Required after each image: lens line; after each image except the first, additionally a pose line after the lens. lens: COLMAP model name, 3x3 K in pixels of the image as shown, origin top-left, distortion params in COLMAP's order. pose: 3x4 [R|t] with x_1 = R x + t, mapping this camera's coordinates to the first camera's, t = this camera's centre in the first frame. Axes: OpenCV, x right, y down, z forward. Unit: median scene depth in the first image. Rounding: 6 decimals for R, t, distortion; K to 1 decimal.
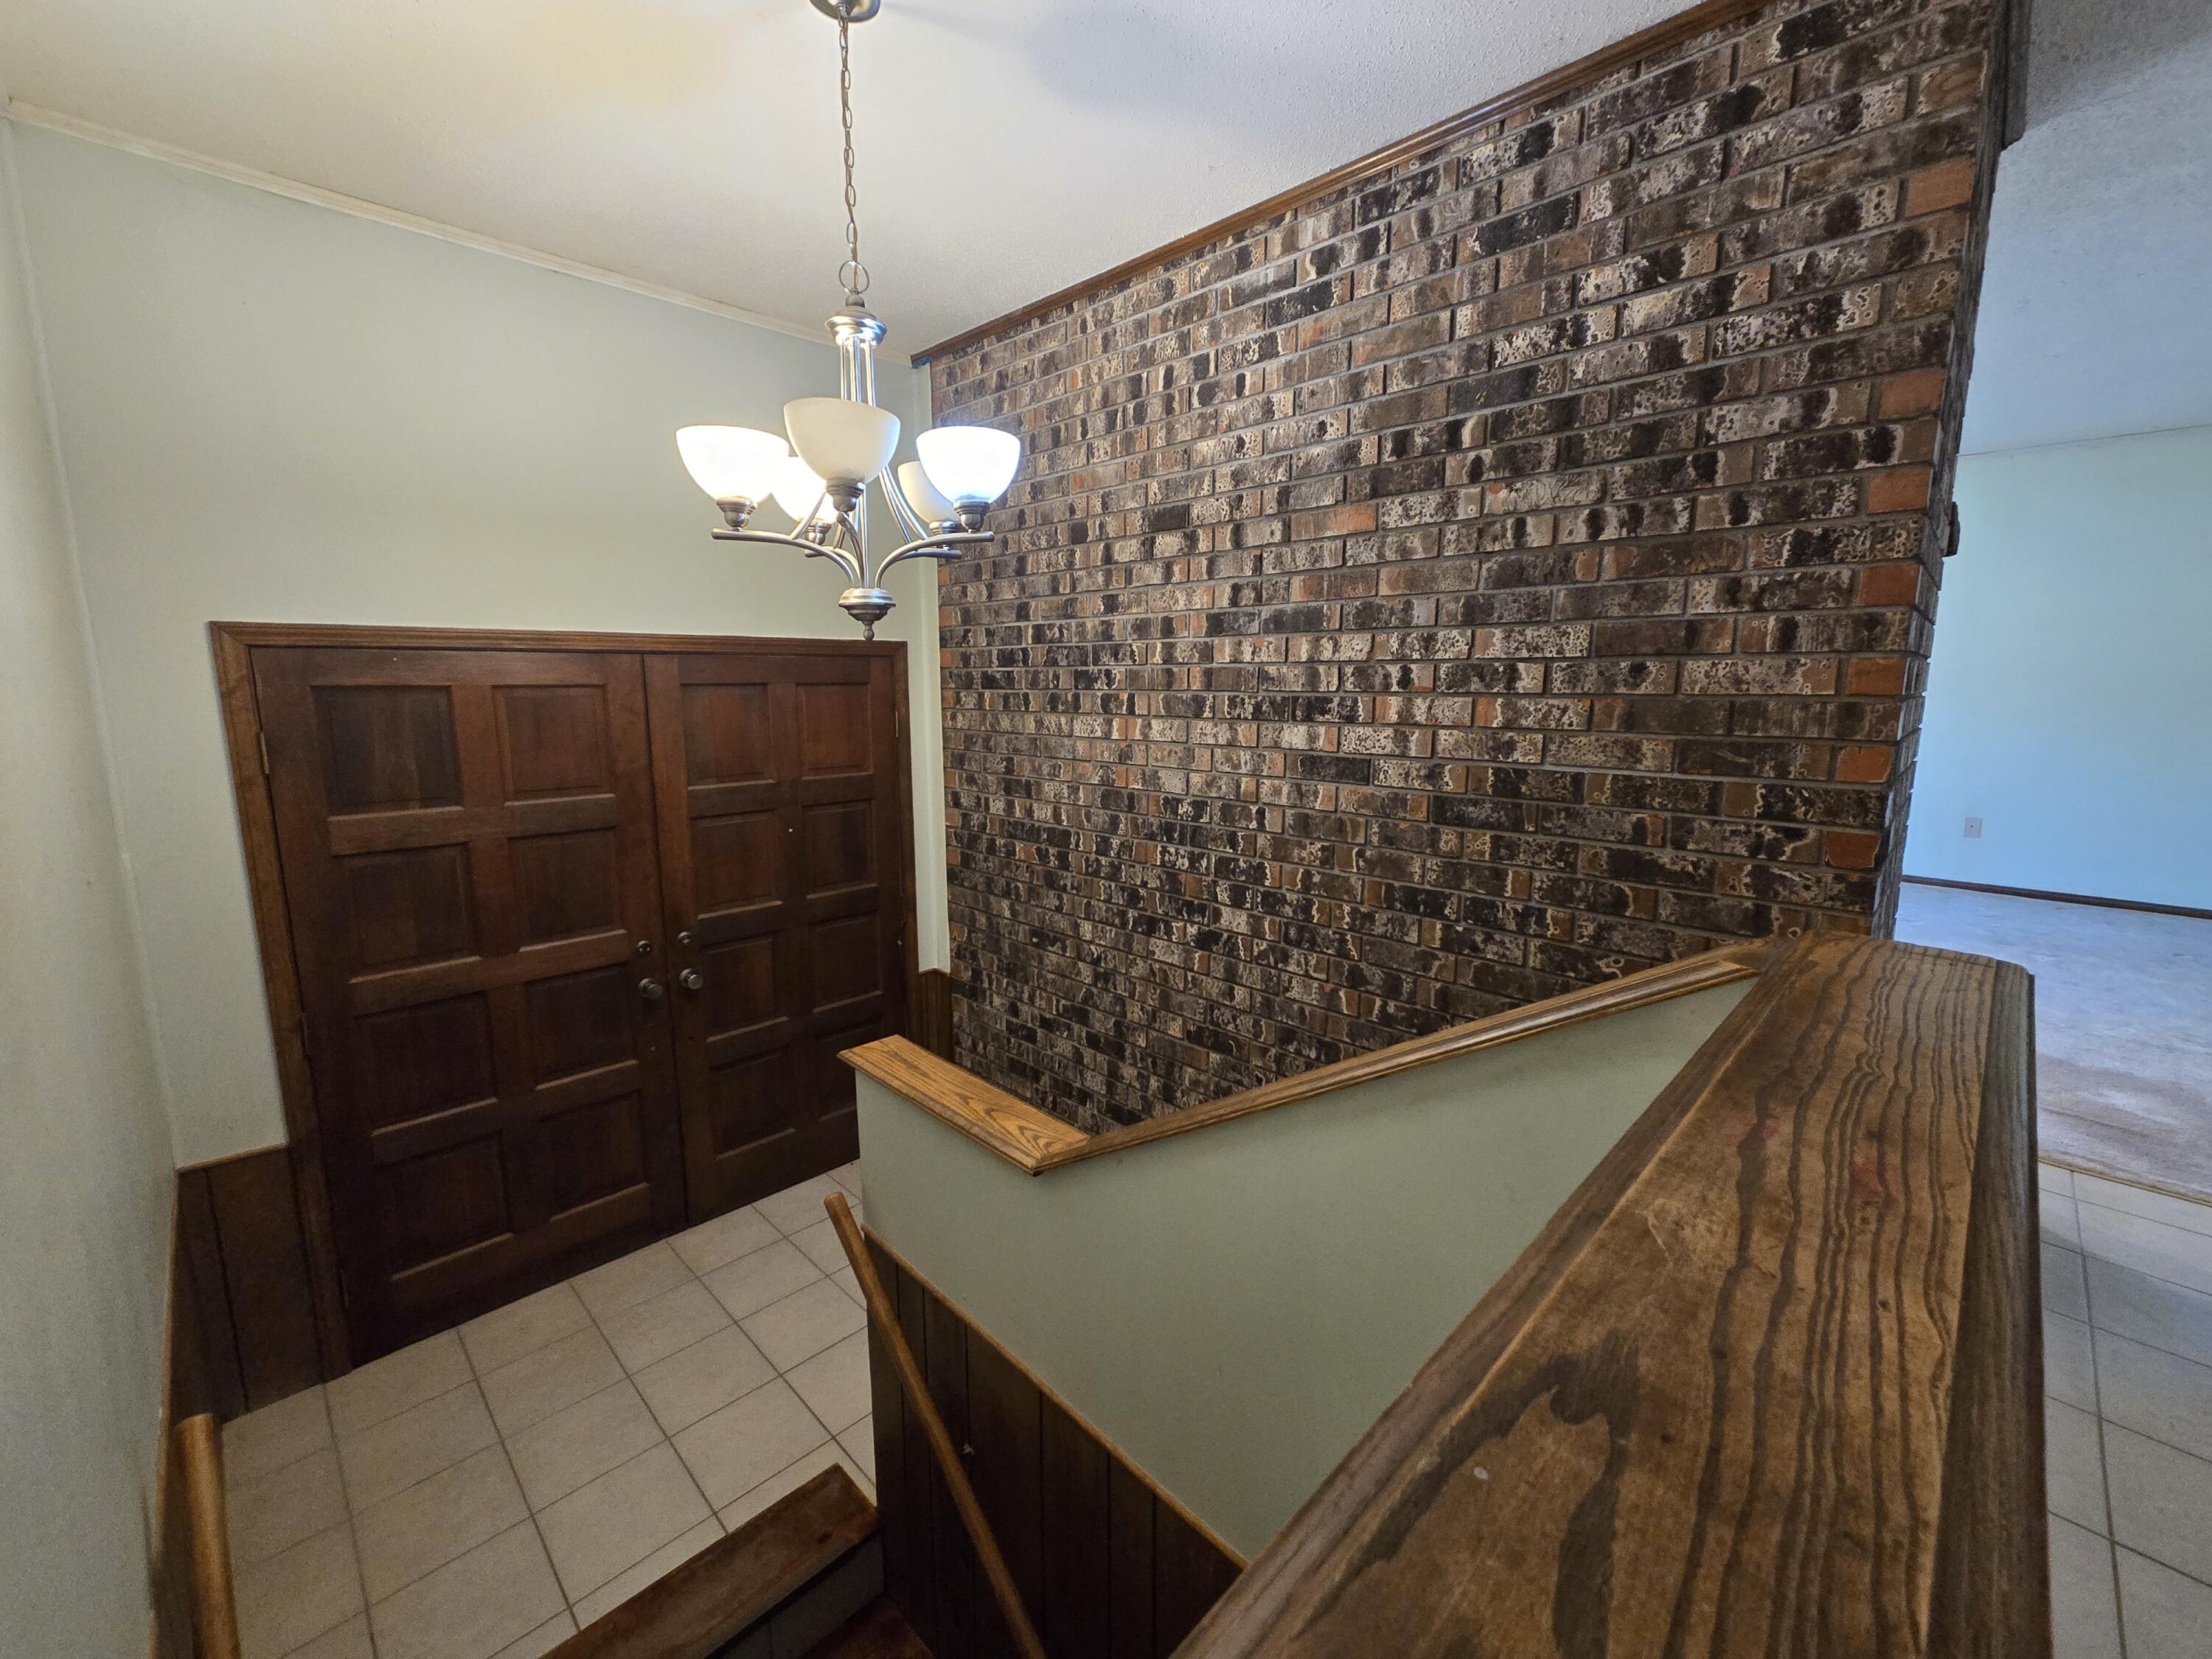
lens RADIAL K [[909.1, 0, 1128.3], [0, 909.1, 821.4], [0, 0, 1]] dist [0.002075, -0.000265]
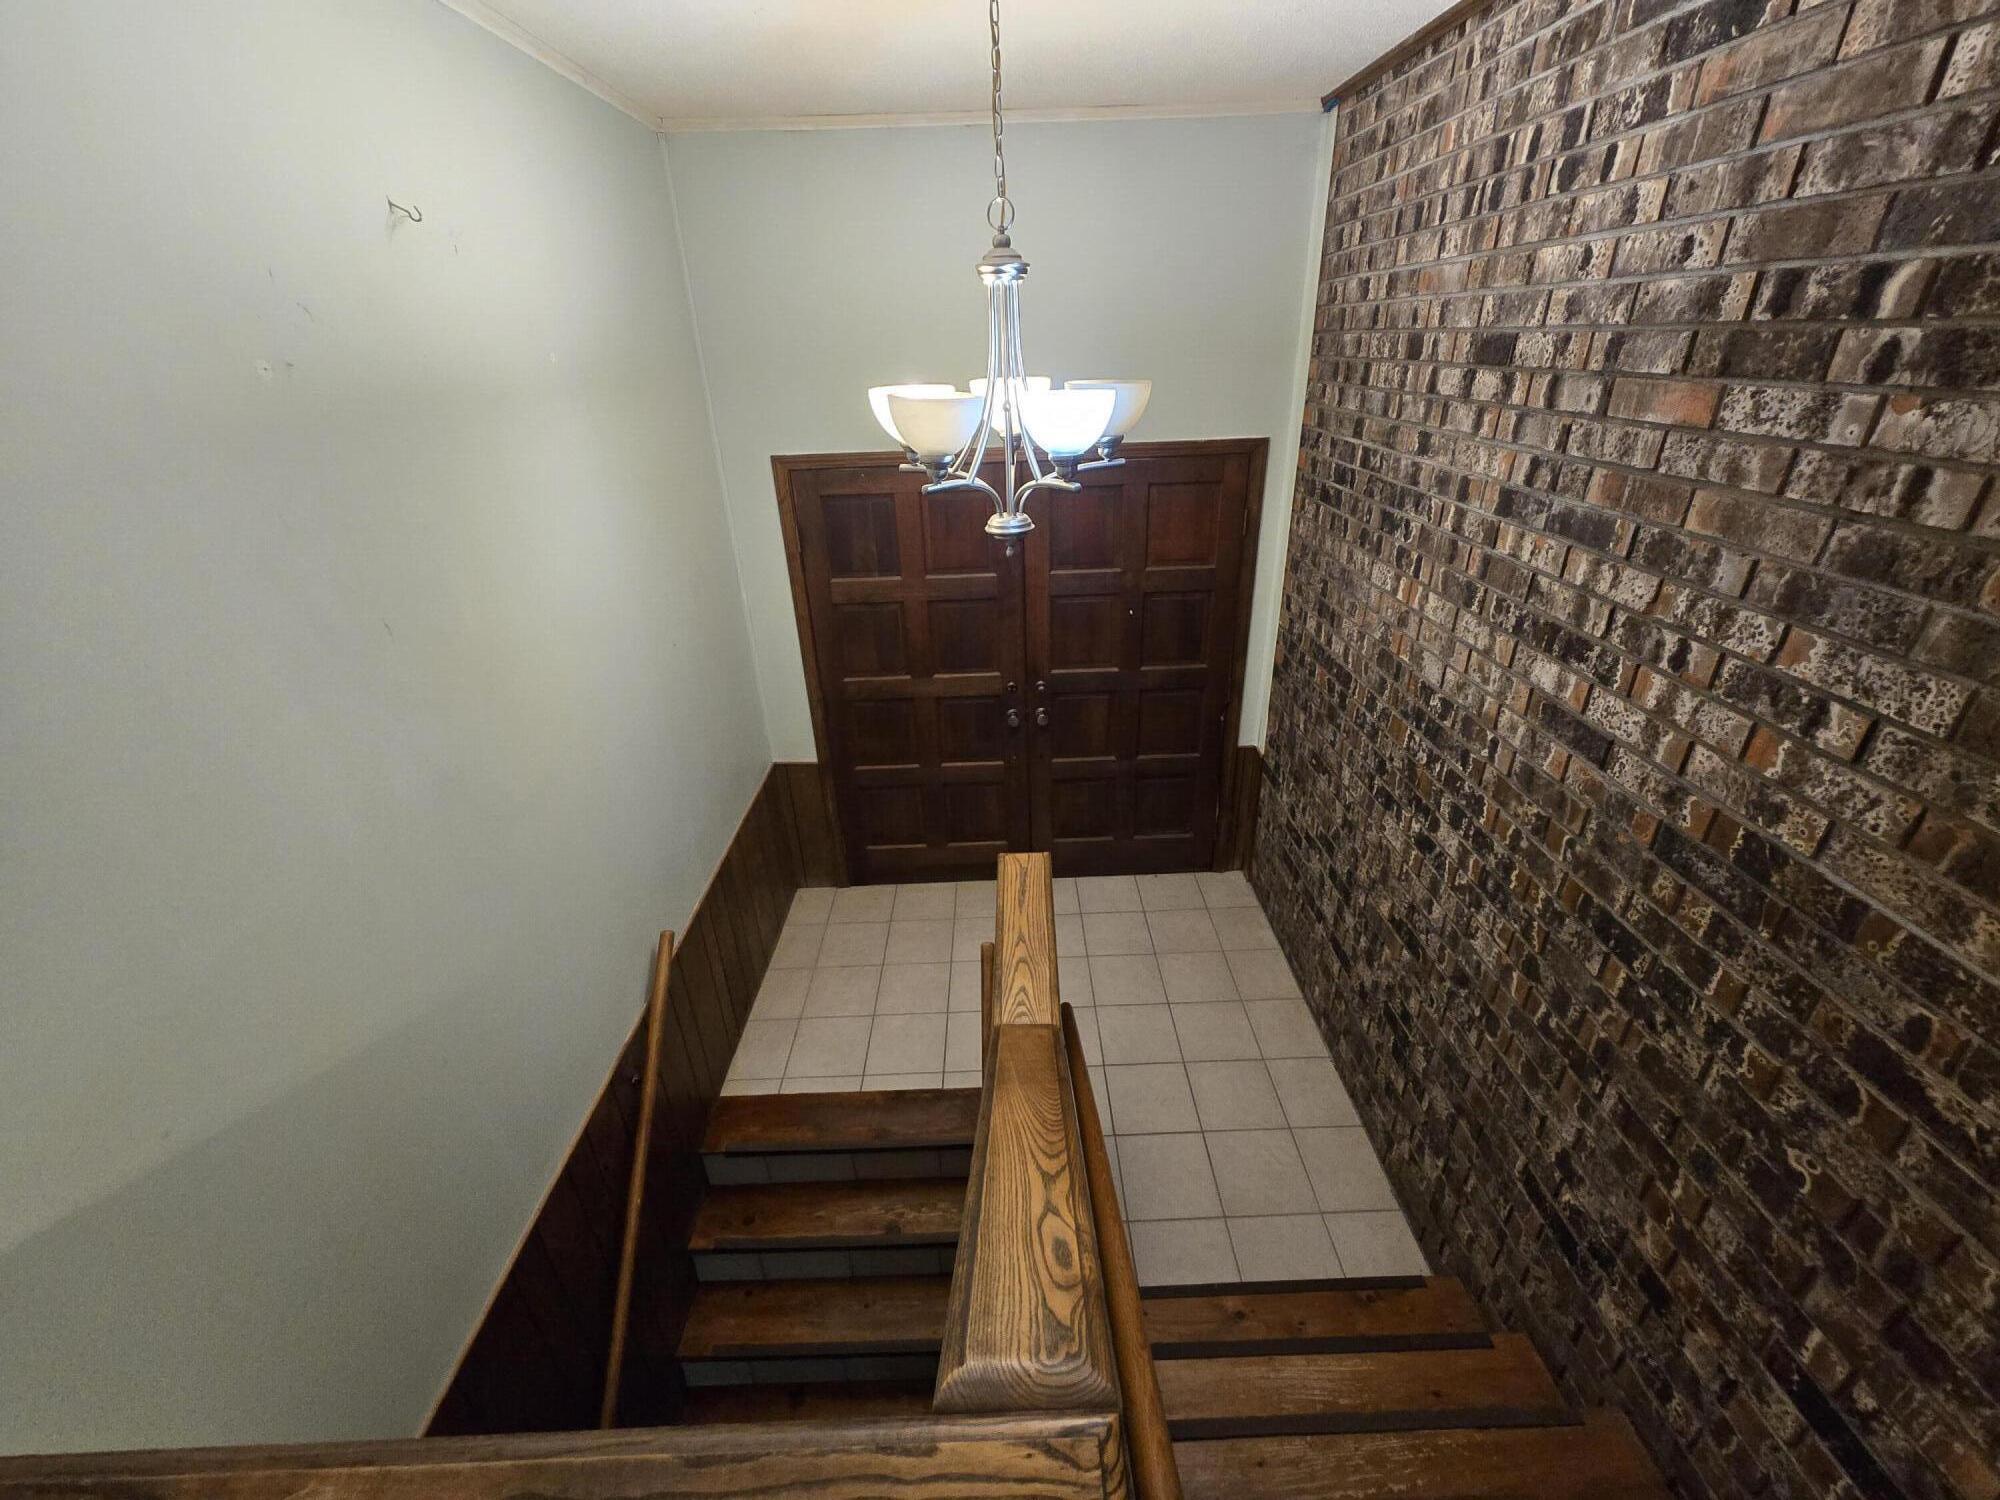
lens RADIAL K [[821.9, 0, 1016.8], [0, 821.9, 744.7], [0, 0, 1]] dist [0.002075, -0.000265]
pose [[0.715948, 0.296134, -0.632237, 0.330015], [-0.082947, 0.935250, 0.344133, -0.248052], [0.693209, -0.193939, 0.694154, 0.174268]]
